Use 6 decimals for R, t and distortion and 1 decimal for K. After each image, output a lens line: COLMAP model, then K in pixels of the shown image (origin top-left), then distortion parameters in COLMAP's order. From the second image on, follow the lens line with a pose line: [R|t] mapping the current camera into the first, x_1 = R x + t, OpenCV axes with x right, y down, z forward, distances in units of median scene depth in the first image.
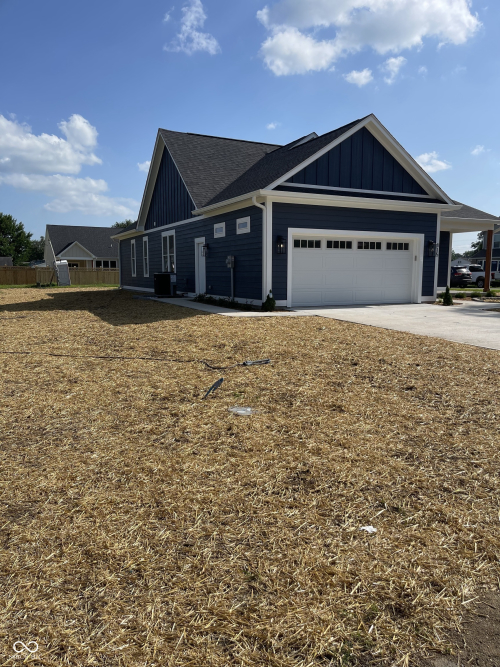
lens RADIAL K [[511.6, 0, 250.0], [0, 511.6, 333.5], [0, 0, 1]] dist [0.040903, -0.003709]
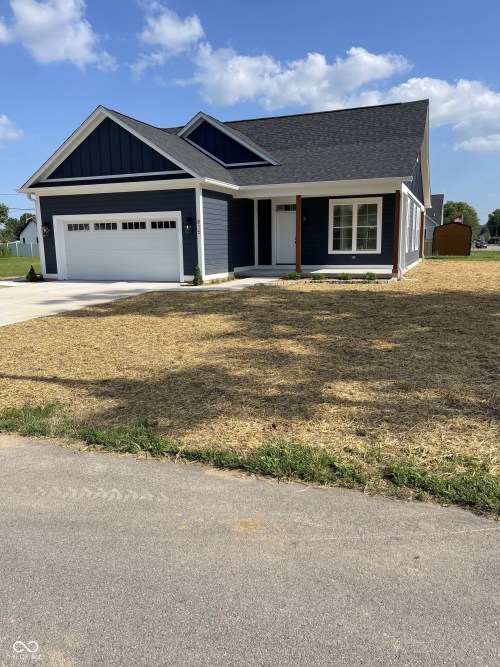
lens RADIAL K [[511.6, 0, 250.0], [0, 511.6, 333.5], [0, 0, 1]] dist [0.040903, -0.003709]
pose [[0.698703, 0.100978, -0.708250, 1.211528], [-0.073326, 0.994883, 0.069508, -0.039401], [0.711644, 0.003368, 0.702532, 0.423222]]
